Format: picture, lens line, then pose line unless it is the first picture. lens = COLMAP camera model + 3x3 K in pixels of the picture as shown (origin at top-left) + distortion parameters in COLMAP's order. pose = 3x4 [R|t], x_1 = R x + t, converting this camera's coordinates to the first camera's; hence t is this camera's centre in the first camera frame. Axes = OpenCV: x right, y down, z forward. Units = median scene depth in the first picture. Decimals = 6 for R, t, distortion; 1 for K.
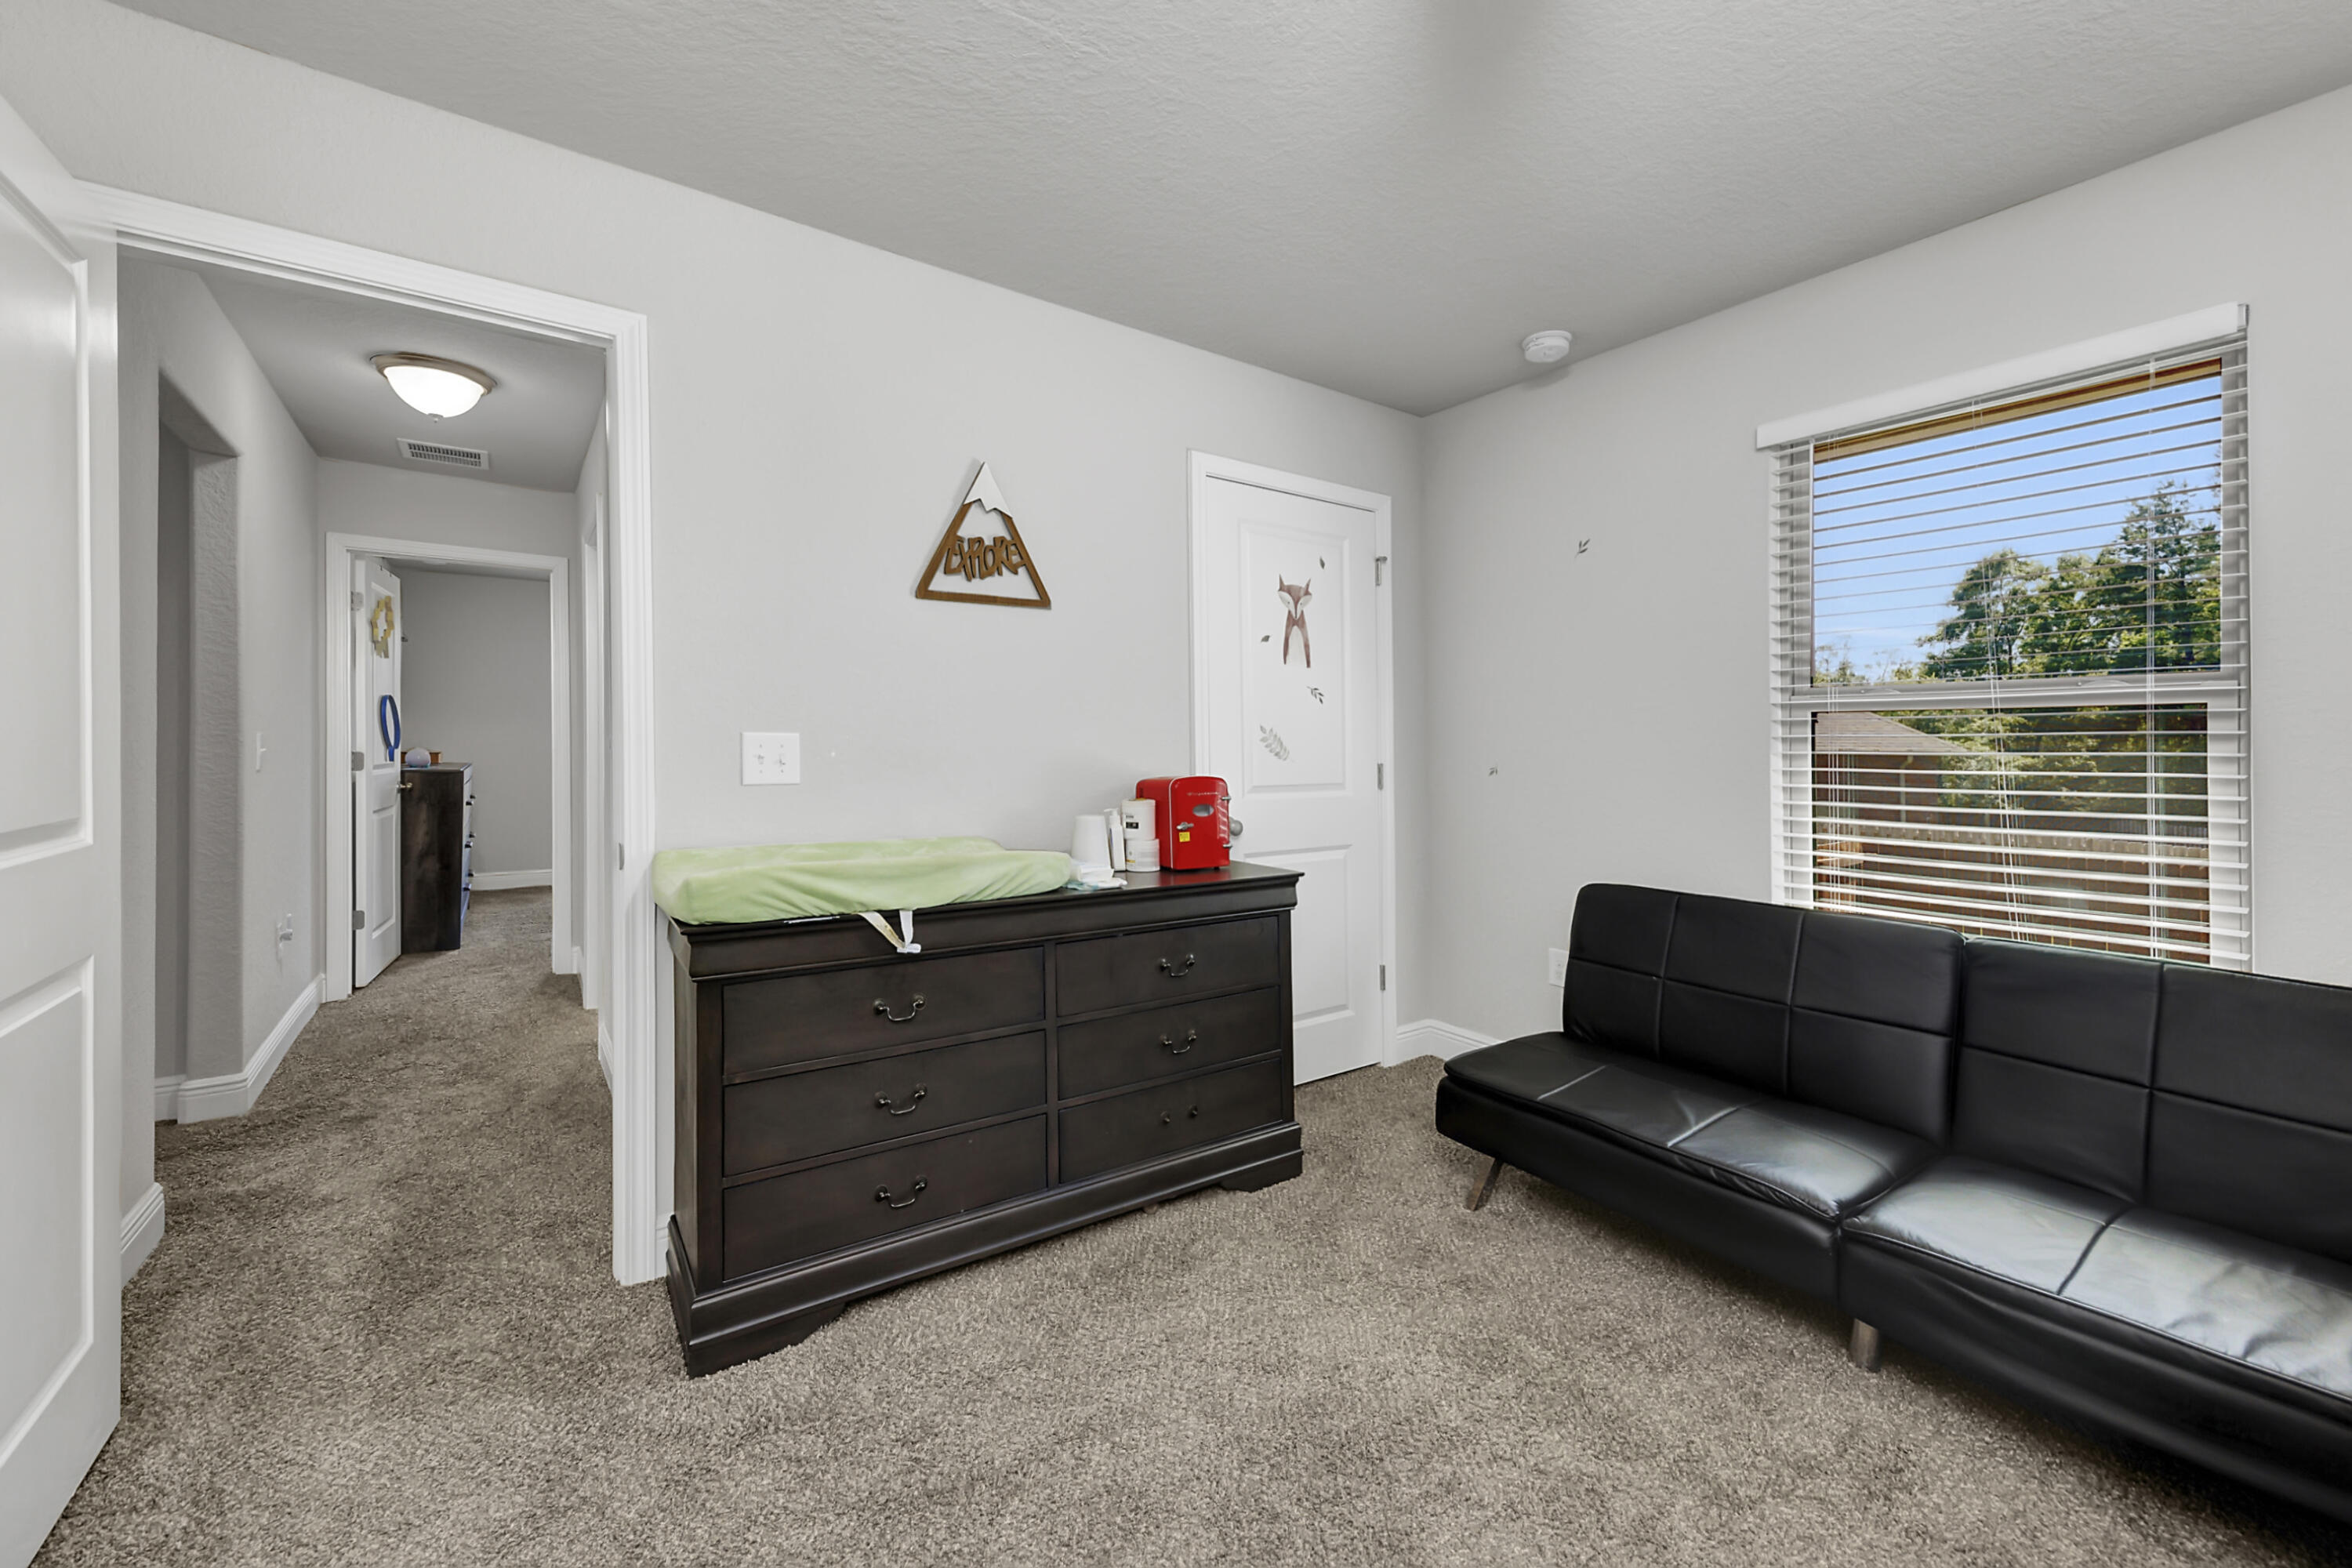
lens RADIAL K [[948.9, 0, 1153.1], [0, 948.9, 740.6], [0, 0, 1]] dist [0.012302, -0.005537]
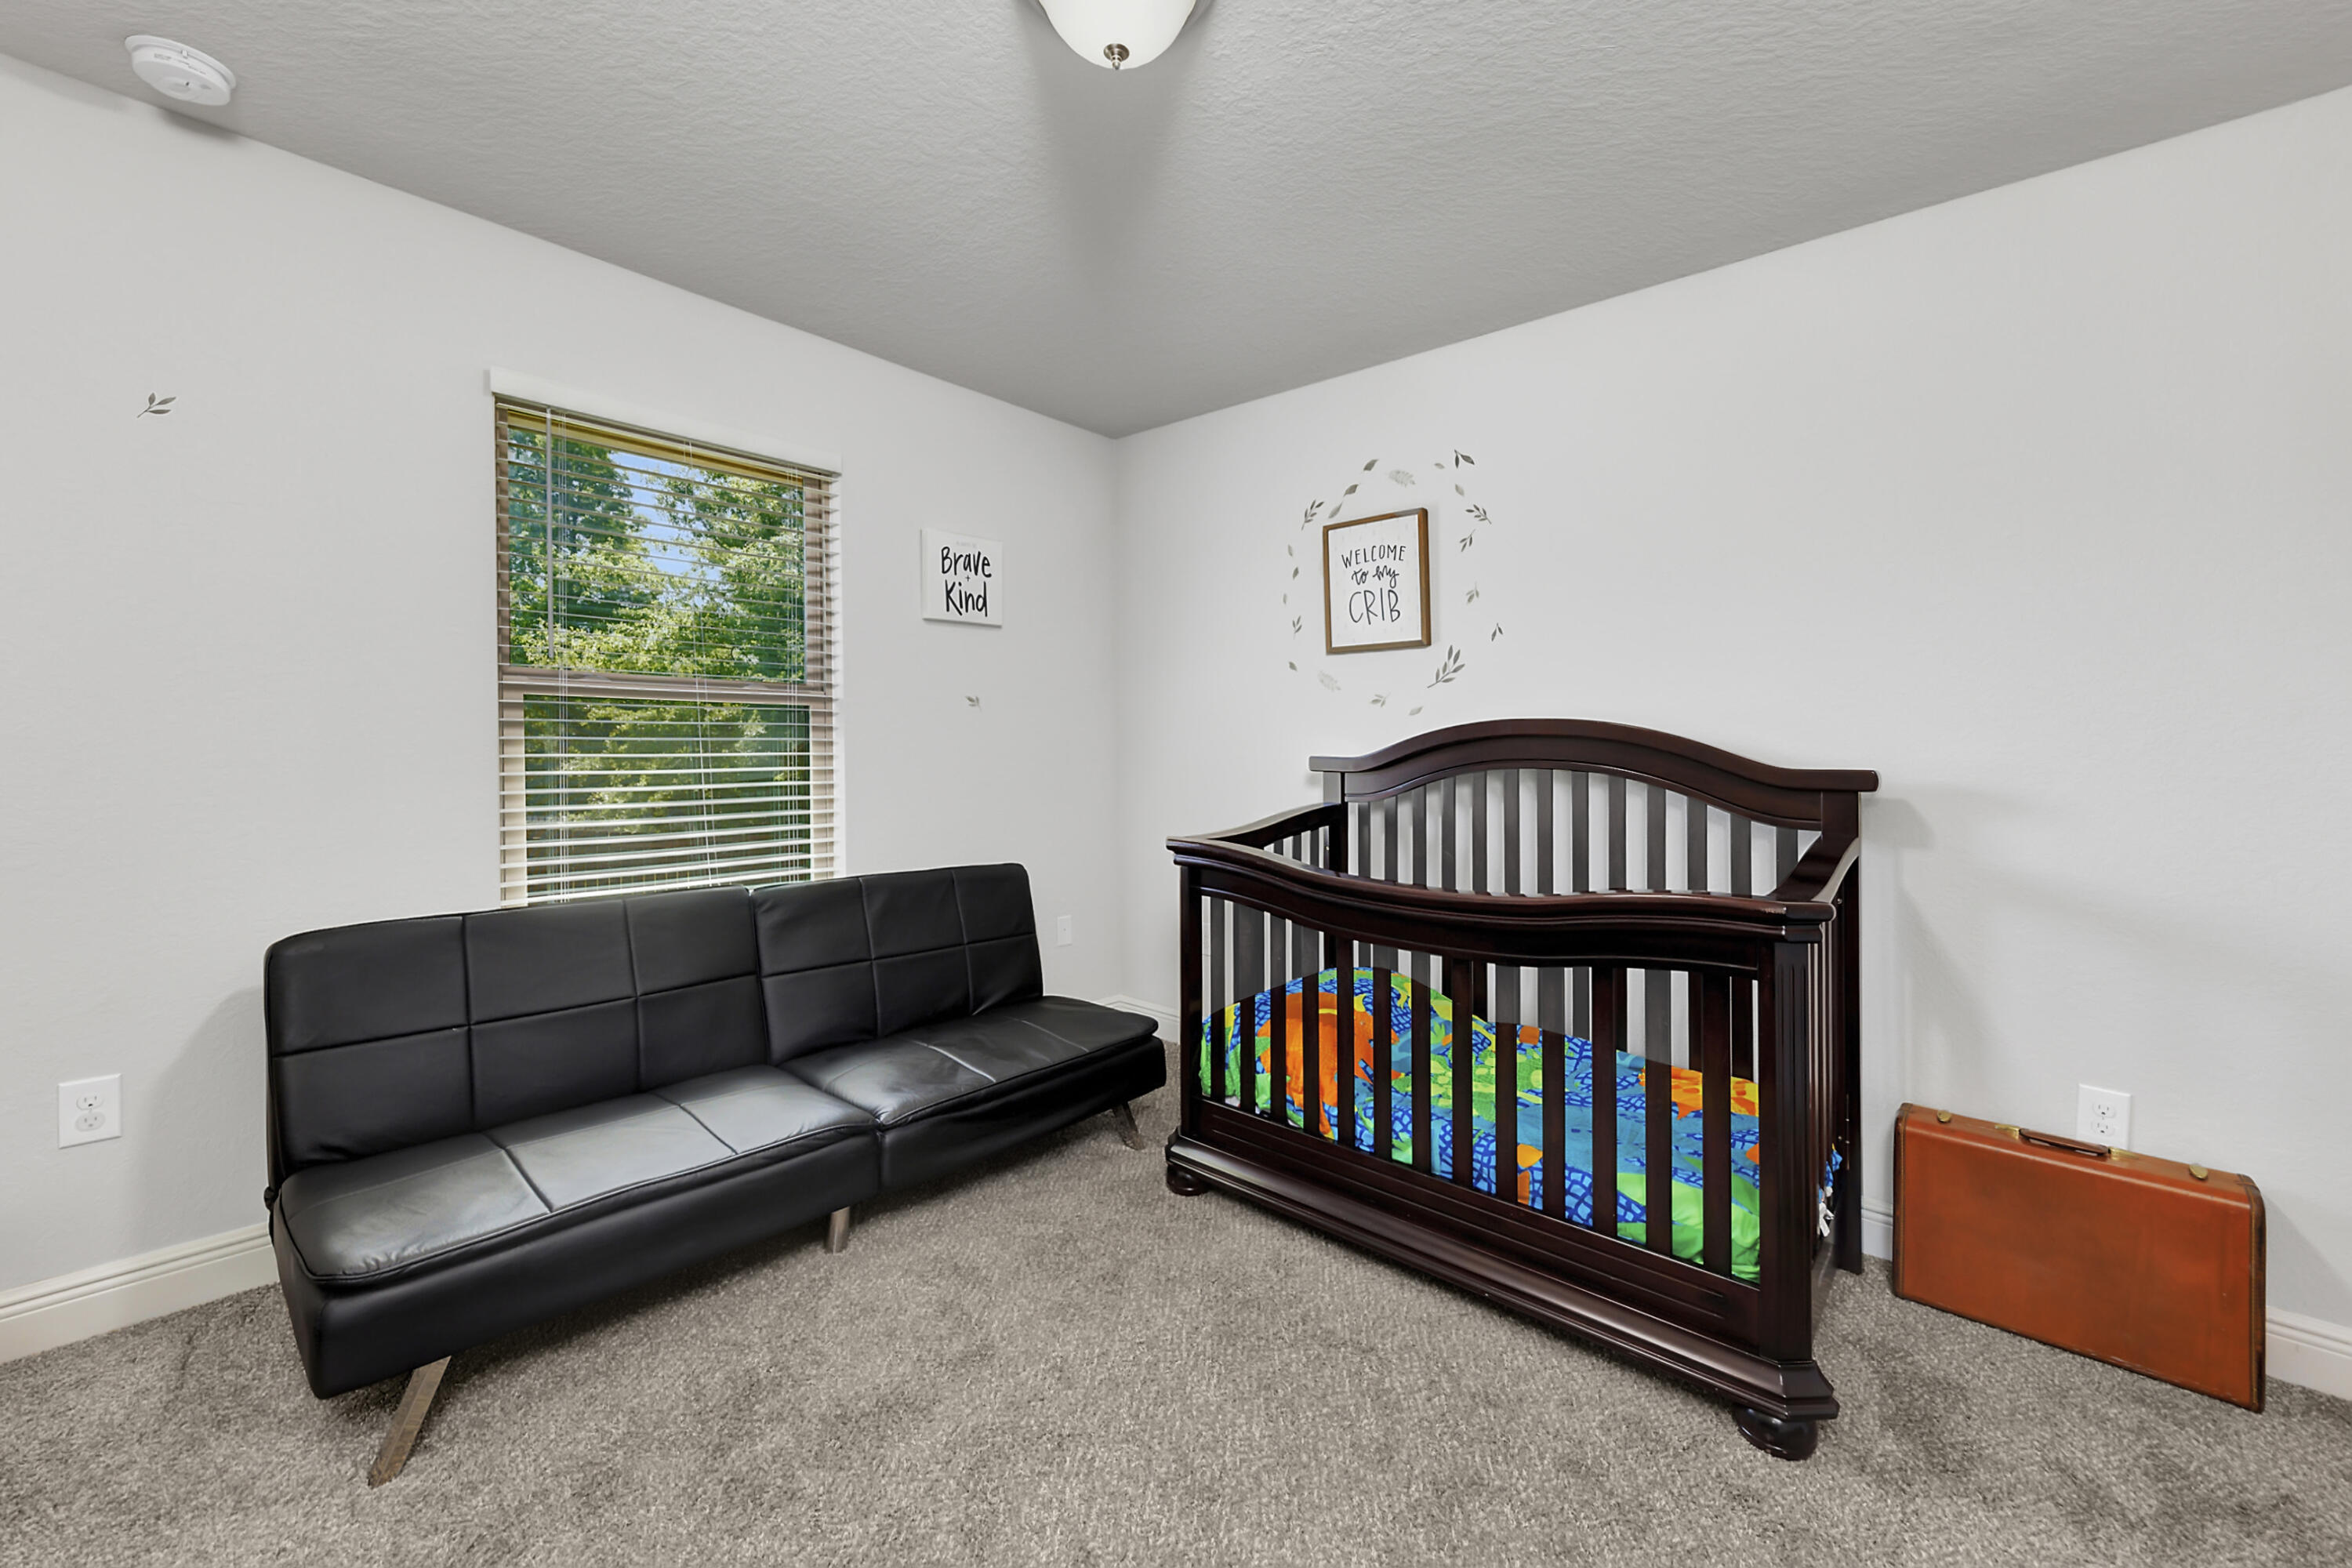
lens RADIAL K [[948.9, 0, 1153.1], [0, 948.9, 740.6], [0, 0, 1]] dist [0.012302, -0.005537]
pose [[-0.219811, -0.000191, 0.975543, -0.366528], [-0.011112, 0.999936, -0.002308, 0.010573], [-0.975479, -0.011348, -0.219799, 0.625284]]
